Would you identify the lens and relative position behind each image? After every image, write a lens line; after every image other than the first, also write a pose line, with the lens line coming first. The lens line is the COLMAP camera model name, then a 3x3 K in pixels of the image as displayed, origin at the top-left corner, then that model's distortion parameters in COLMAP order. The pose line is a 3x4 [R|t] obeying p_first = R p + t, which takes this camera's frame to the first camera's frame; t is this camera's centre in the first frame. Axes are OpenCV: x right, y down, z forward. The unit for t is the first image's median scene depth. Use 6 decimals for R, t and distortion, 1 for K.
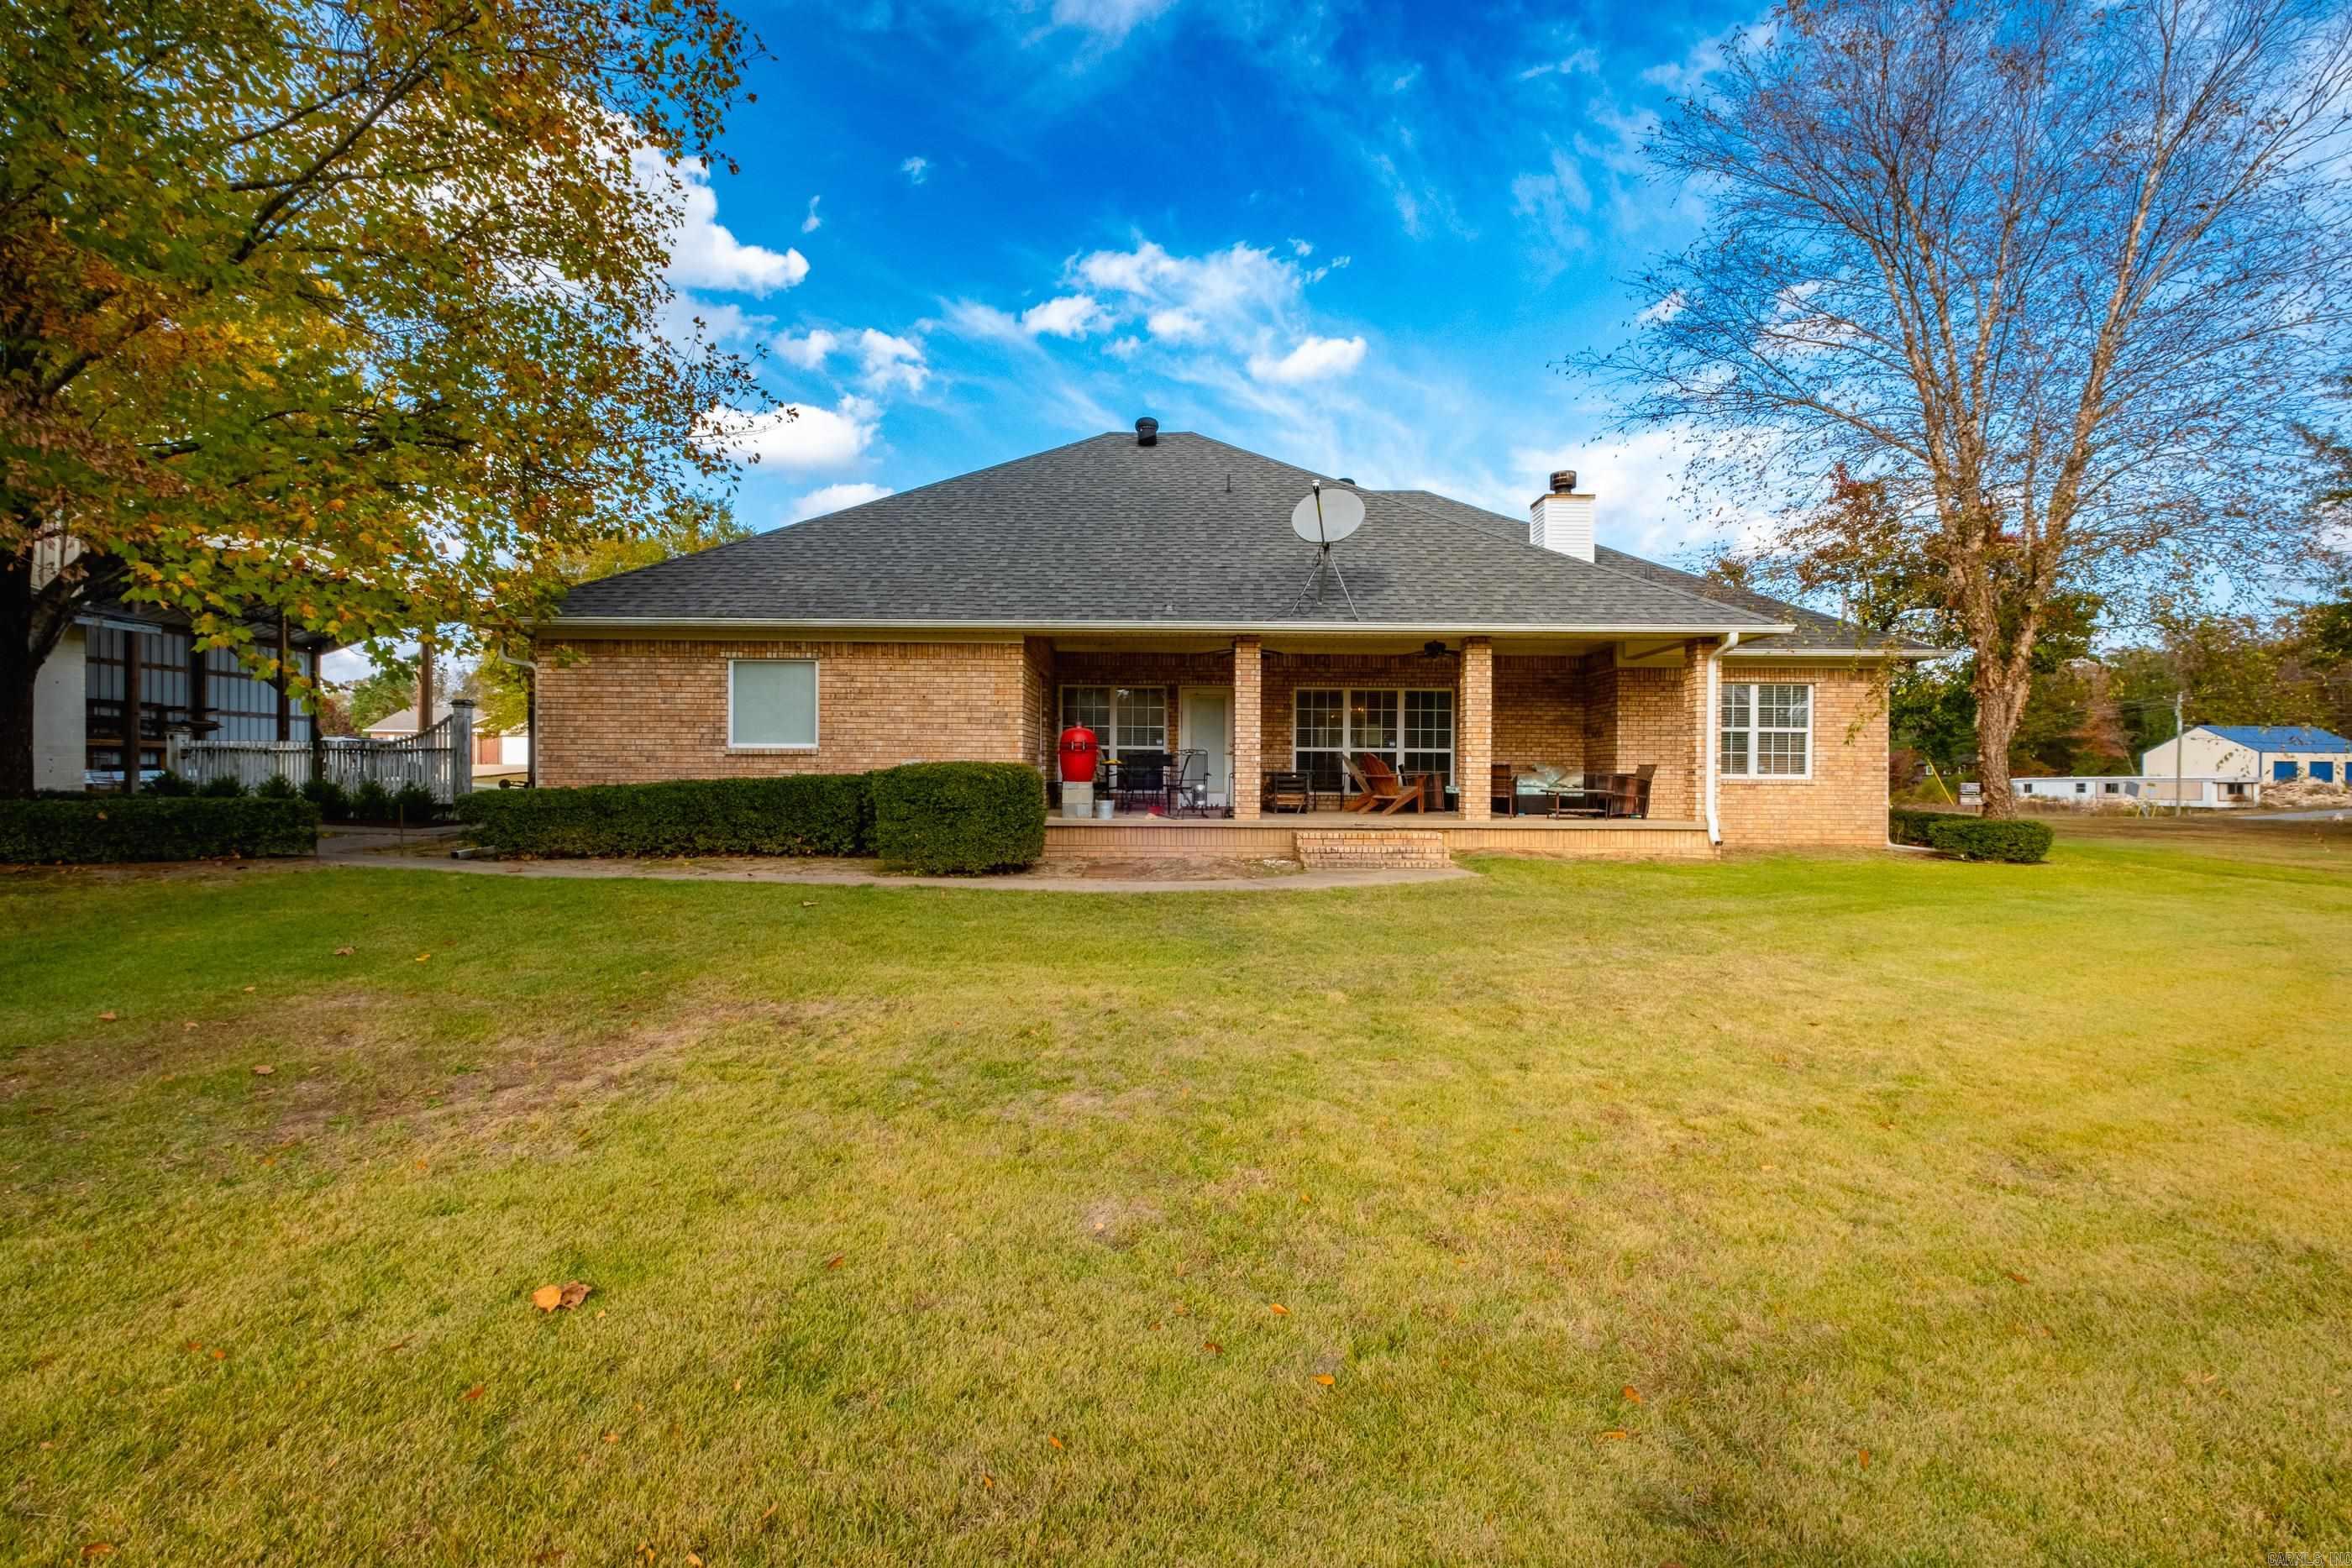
lens RADIAL K [[1075.6, 0, 1175.1], [0, 1075.6, 787.2], [0, 0, 1]] dist [0.000641, 0.000045]
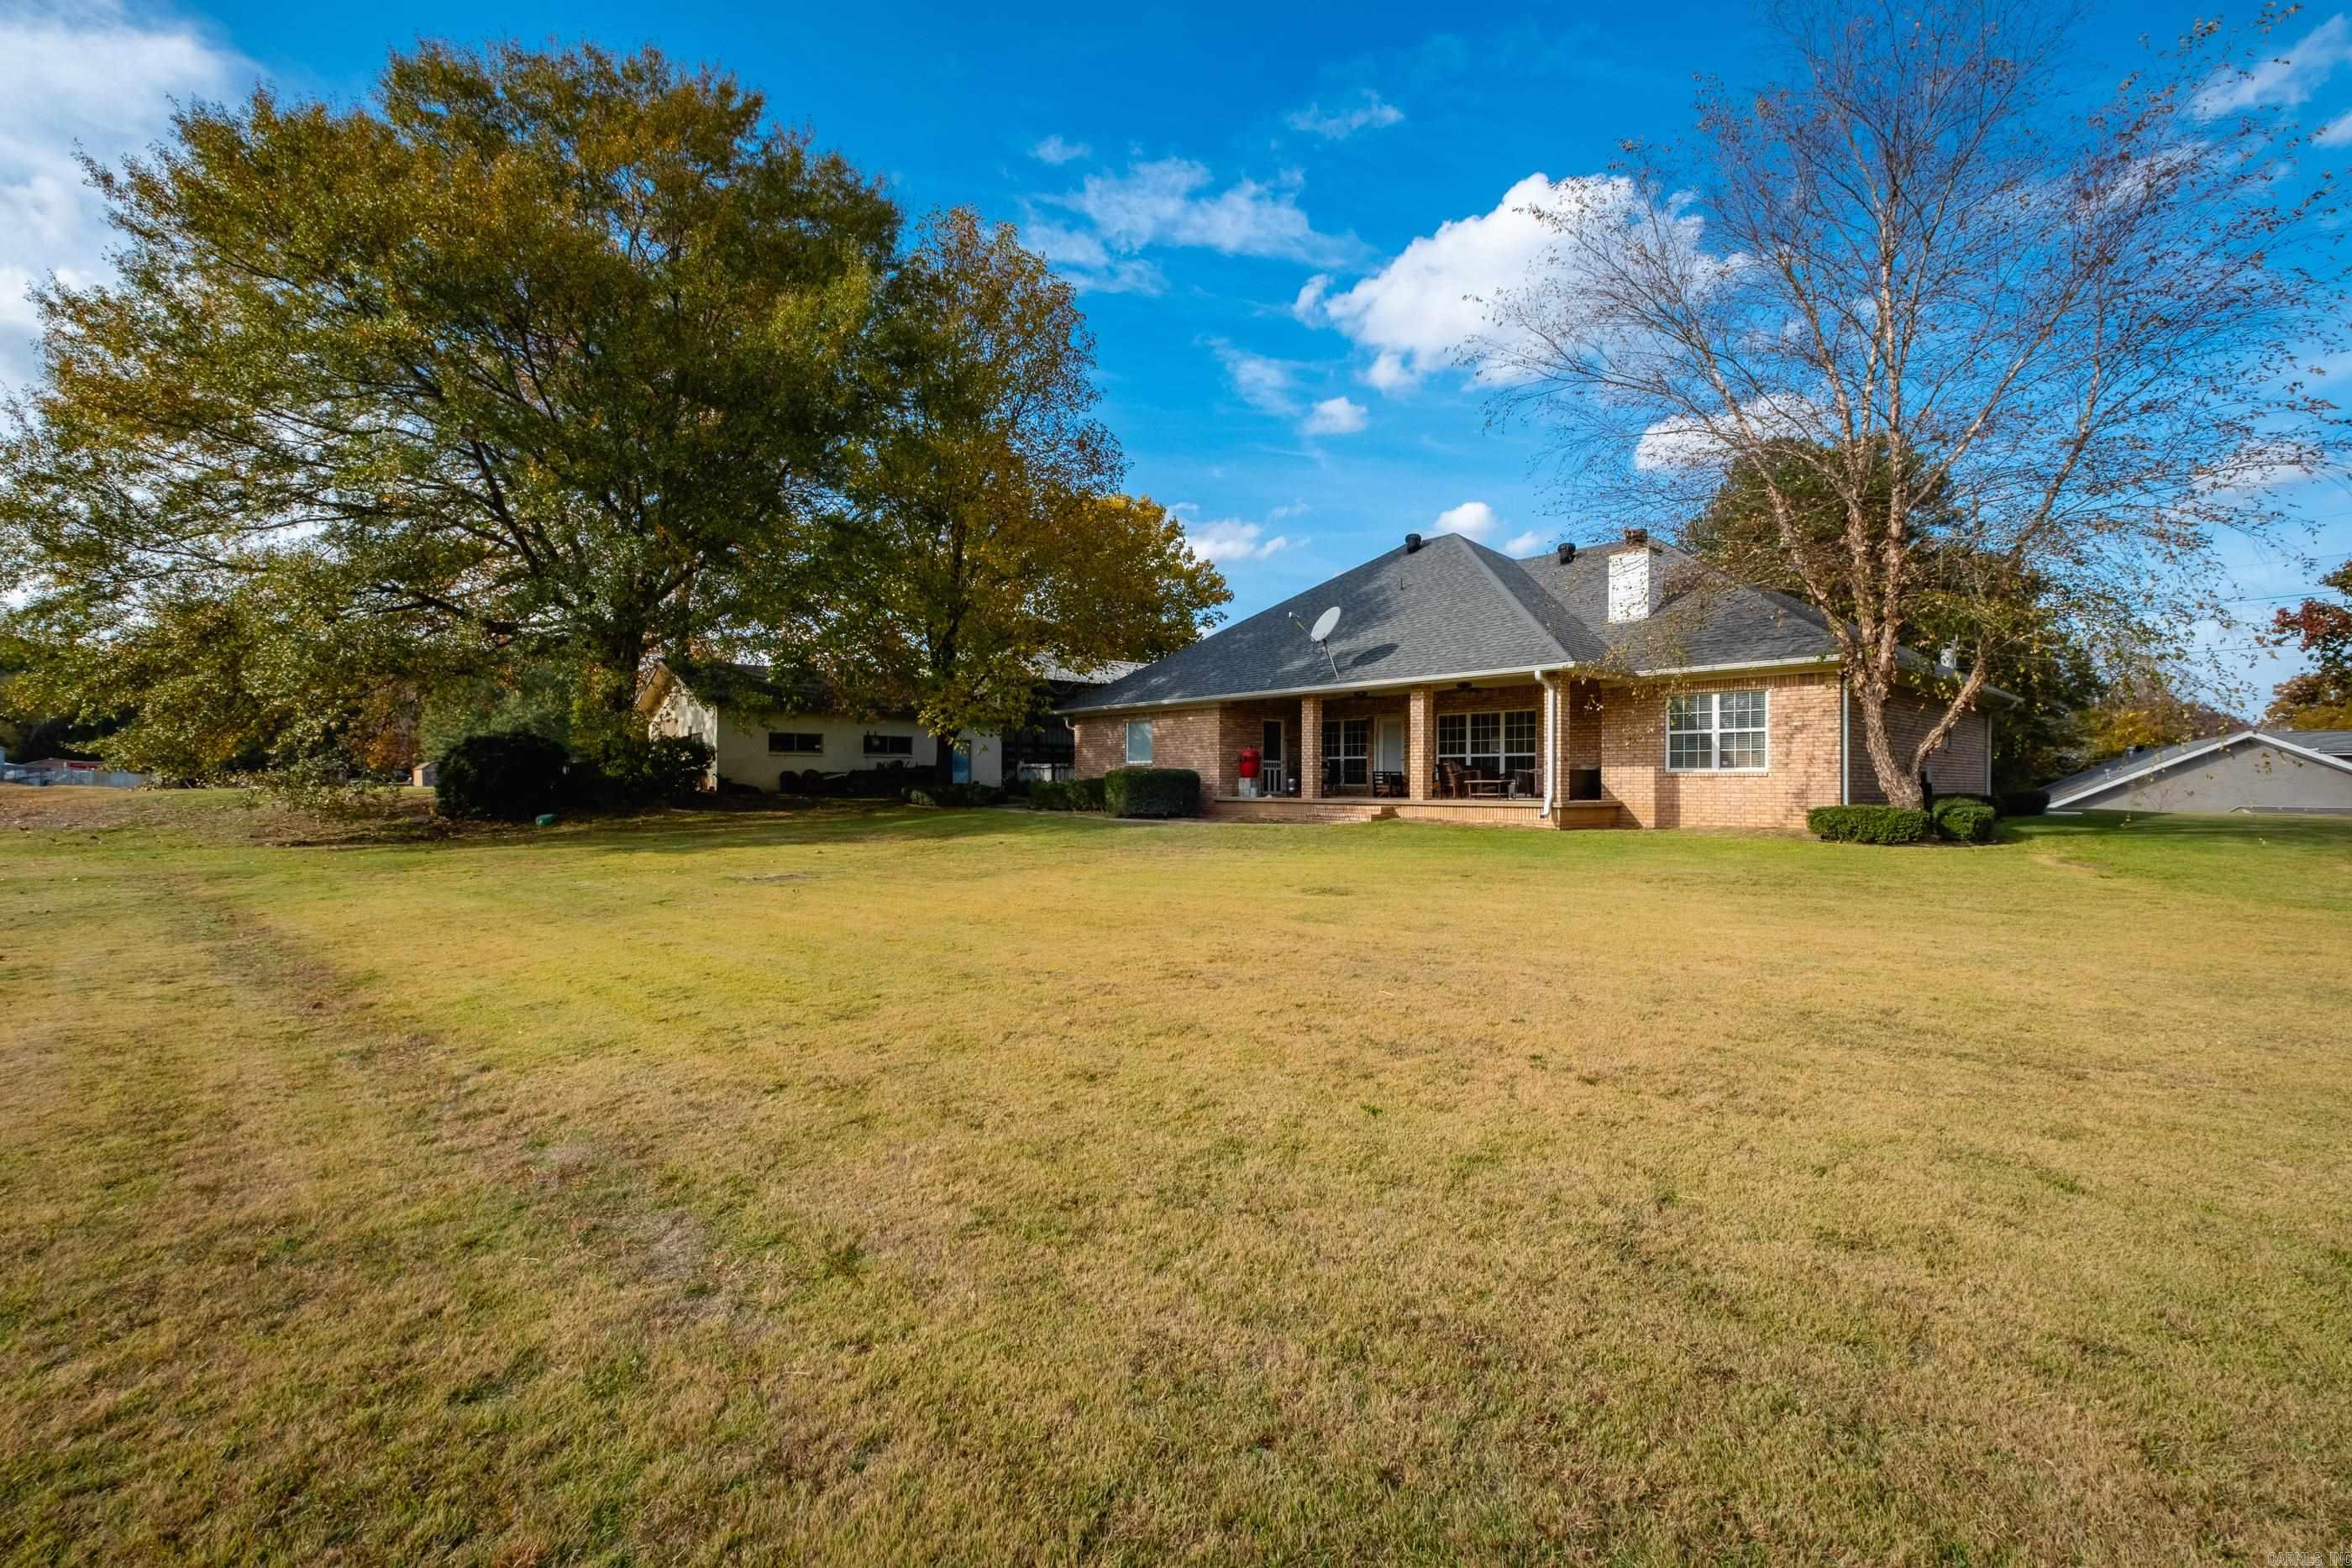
lens RADIAL K [[1021.7, 0, 1178.0], [0, 1021.7, 785.6], [0, 0, 1]] dist [-0.000290, -0.000040]
pose [[0.622369, -0.003609, -0.782716, 1.024414], [0.000020, 0.999989, -0.004595, 0.013308], [0.782724, 0.002845, 0.622362, -0.188542]]
